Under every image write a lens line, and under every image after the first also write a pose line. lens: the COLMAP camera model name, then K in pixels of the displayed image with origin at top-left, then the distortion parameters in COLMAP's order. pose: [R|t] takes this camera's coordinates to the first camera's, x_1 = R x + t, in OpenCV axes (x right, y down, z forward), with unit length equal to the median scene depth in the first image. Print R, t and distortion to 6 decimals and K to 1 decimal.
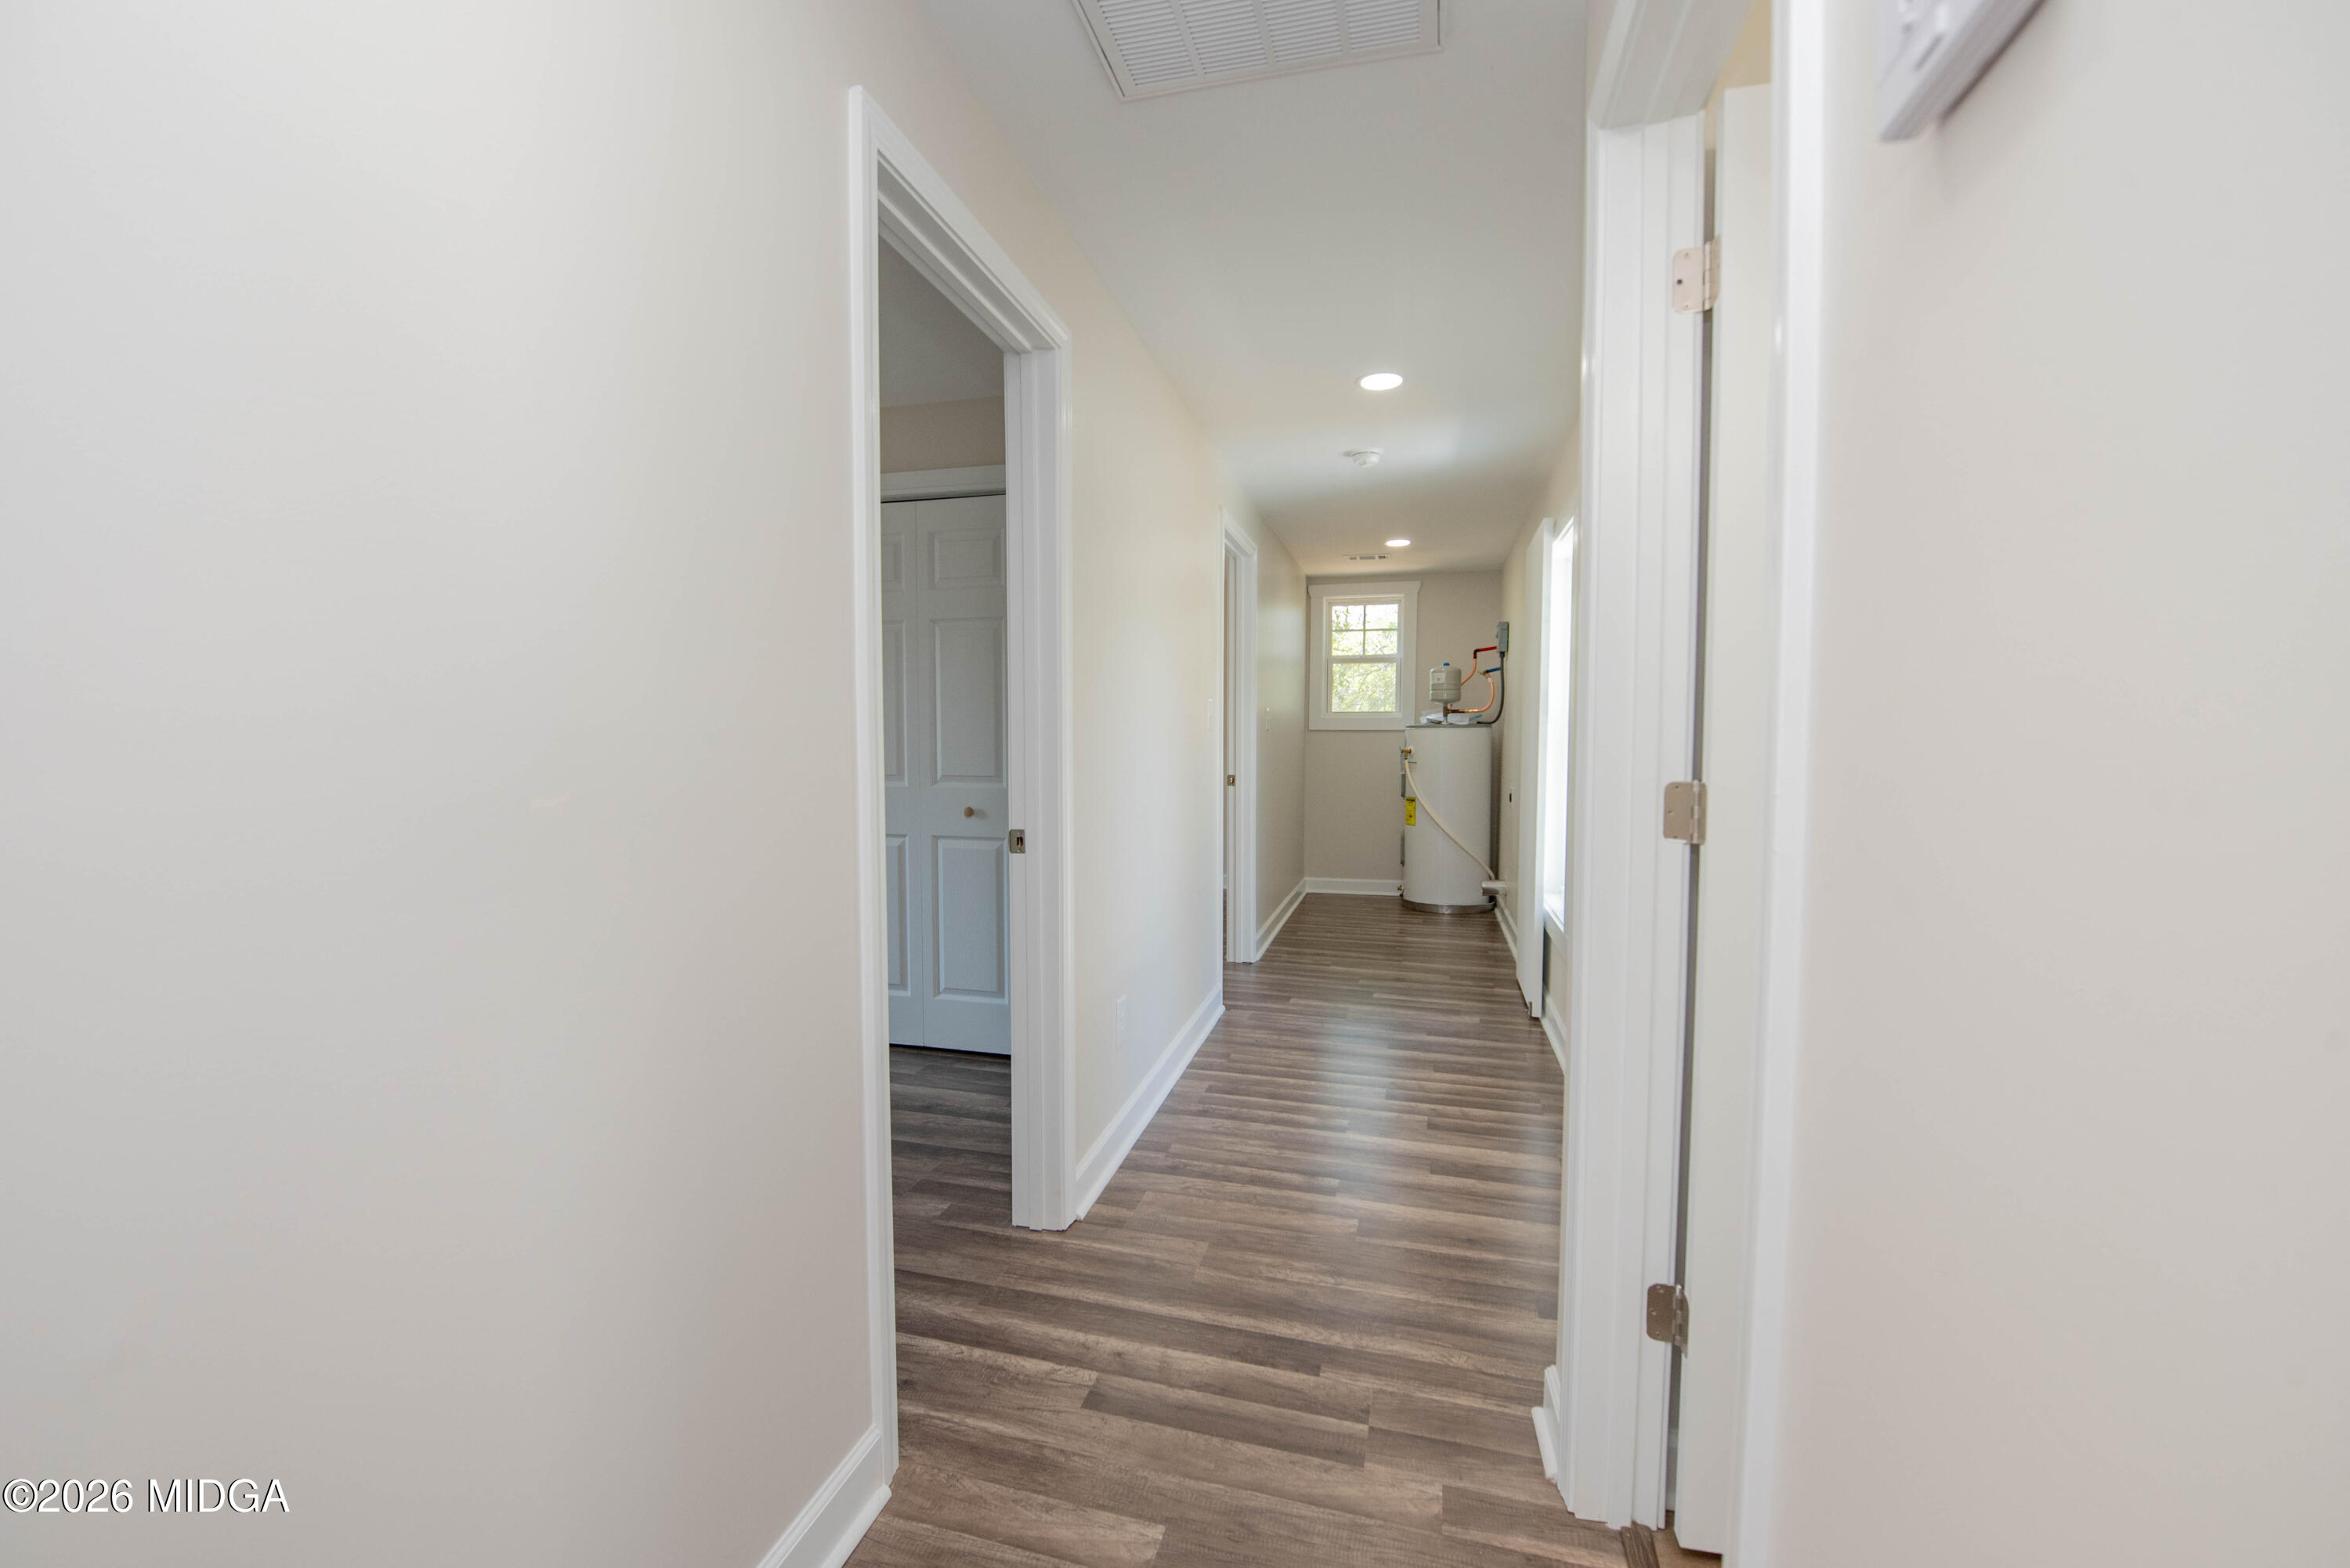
lens RADIAL K [[973.3, 0, 1162.7], [0, 973.3, 797.1], [0, 0, 1]] dist [-0.013570, -0.000082]
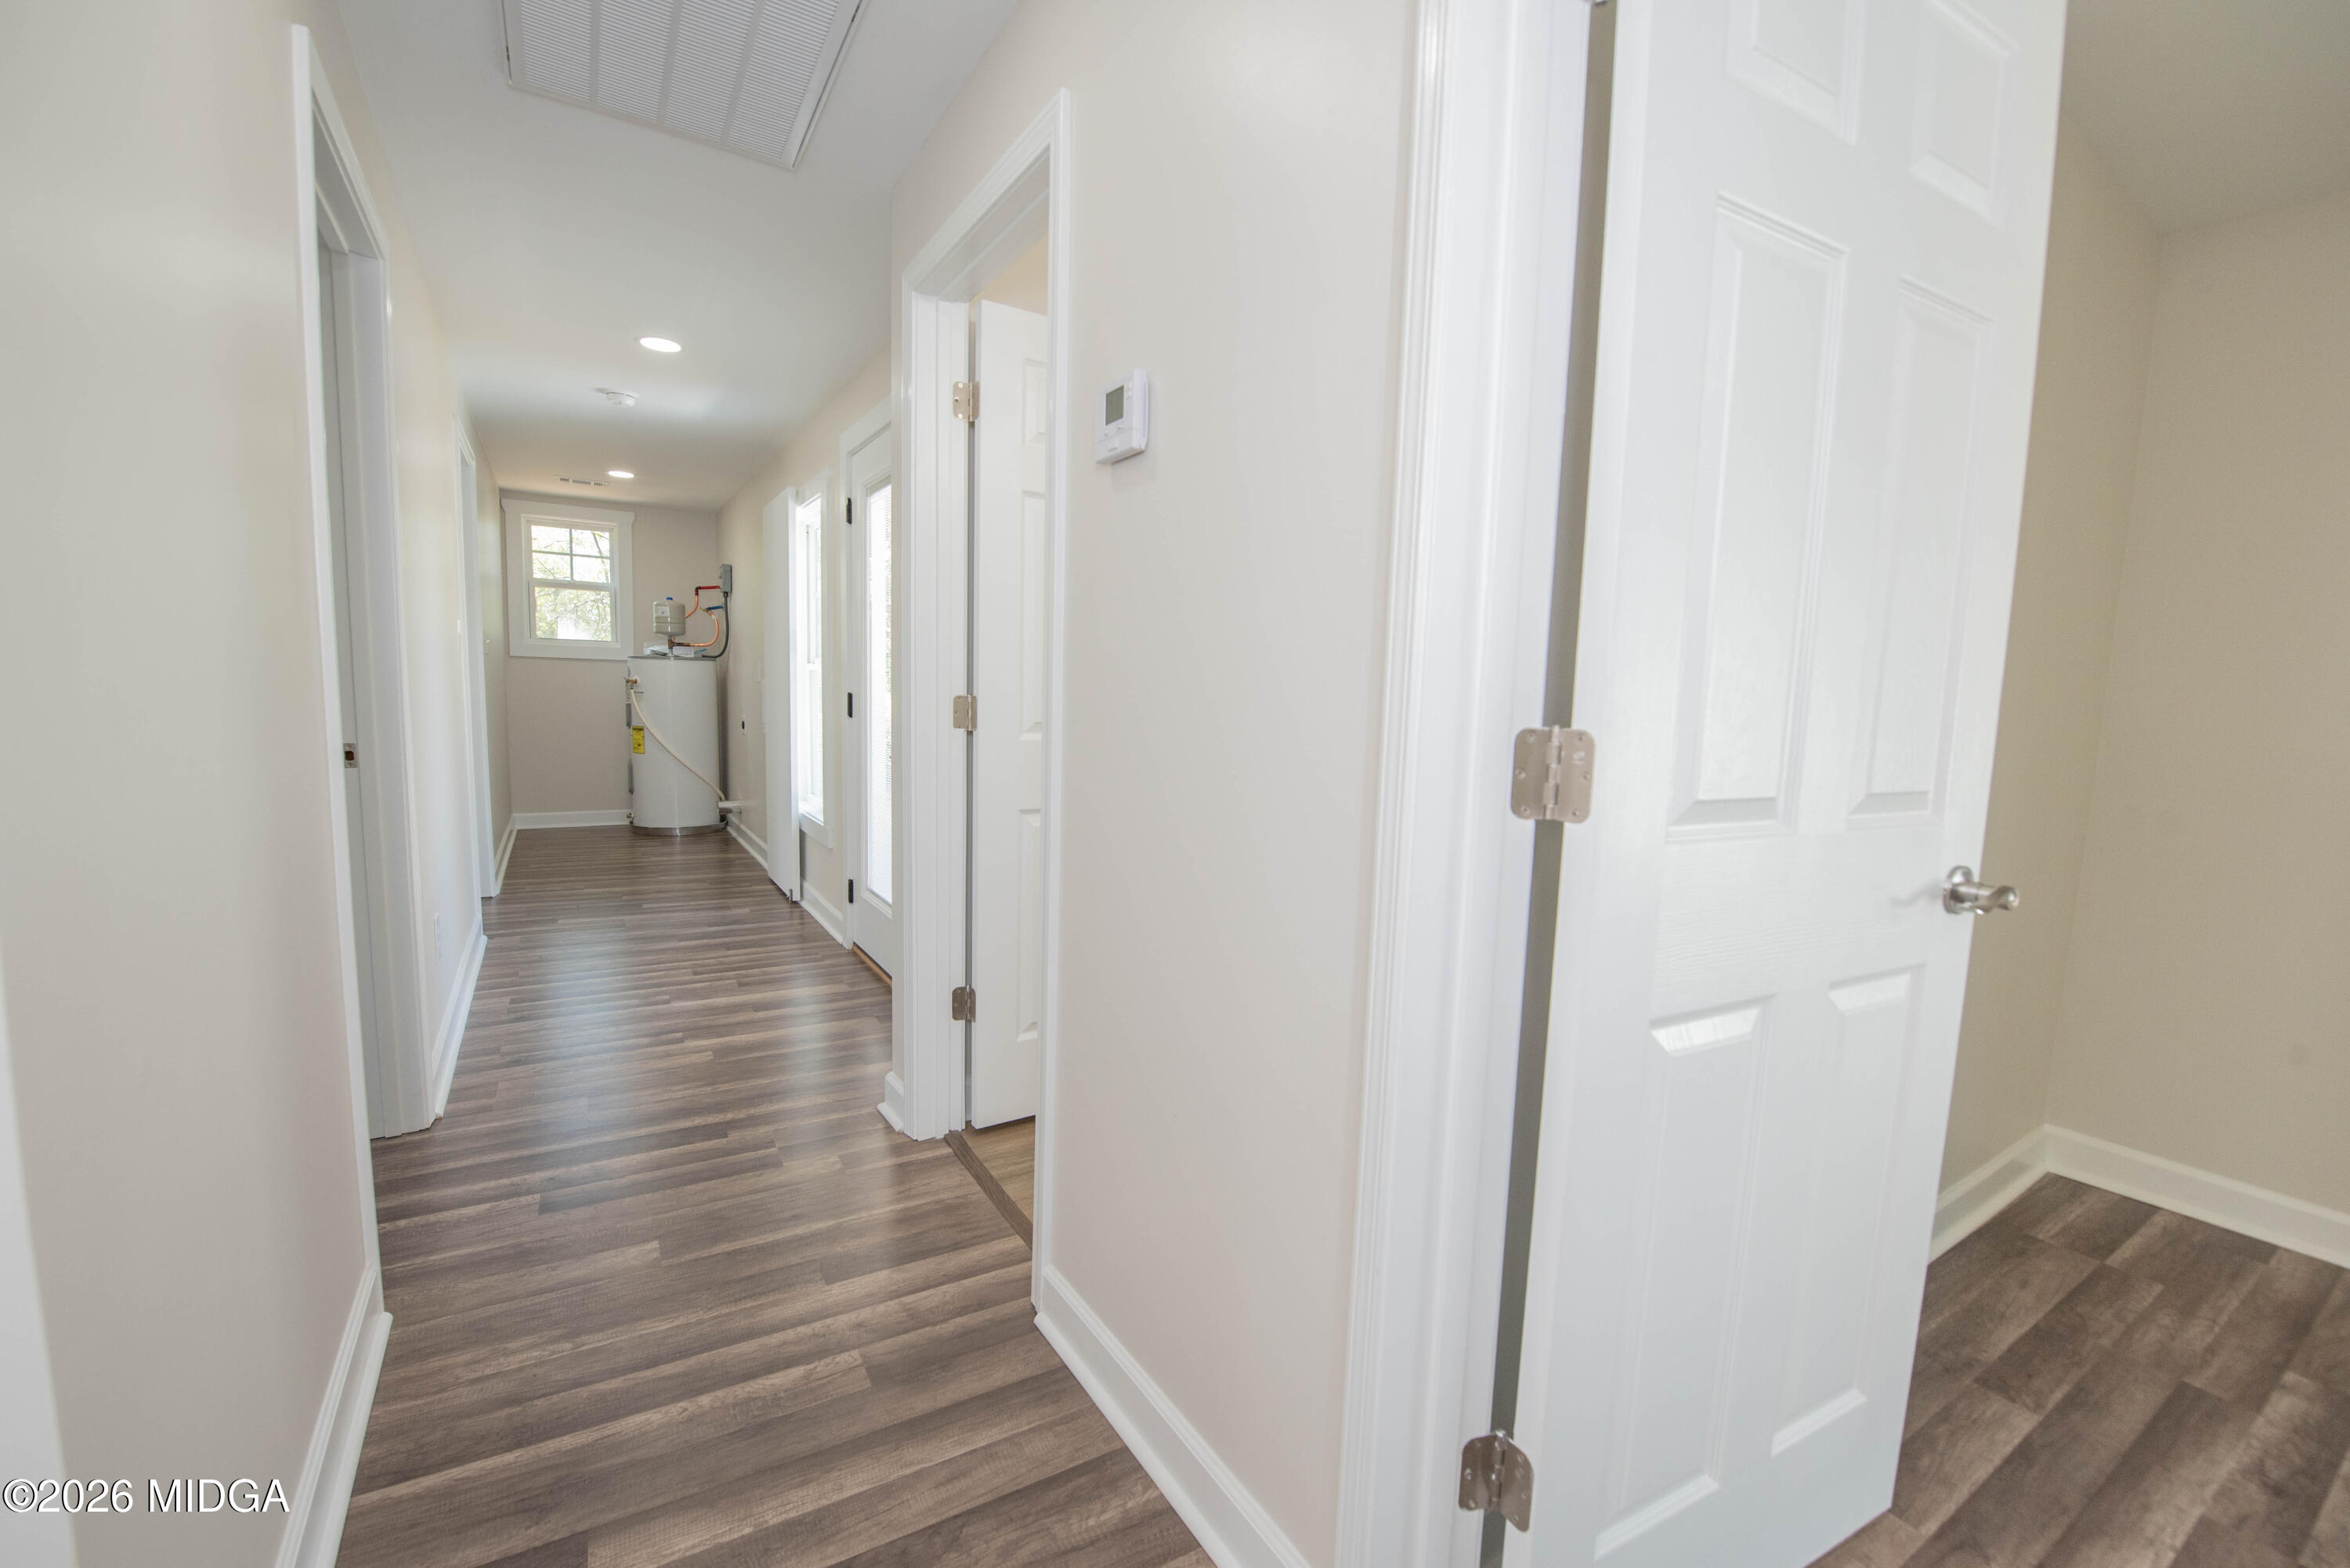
lens RADIAL K [[945.0, 0, 1166.8], [0, 945.0, 796.7], [0, 0, 1]] dist [-0.012626, -0.002825]
pose [[0.679407, -0.060946, 0.731227, -0.159637], [0.012700, 0.997372, 0.071328, 0.017332], [-0.733652, -0.039174, 0.678395, -0.144697]]
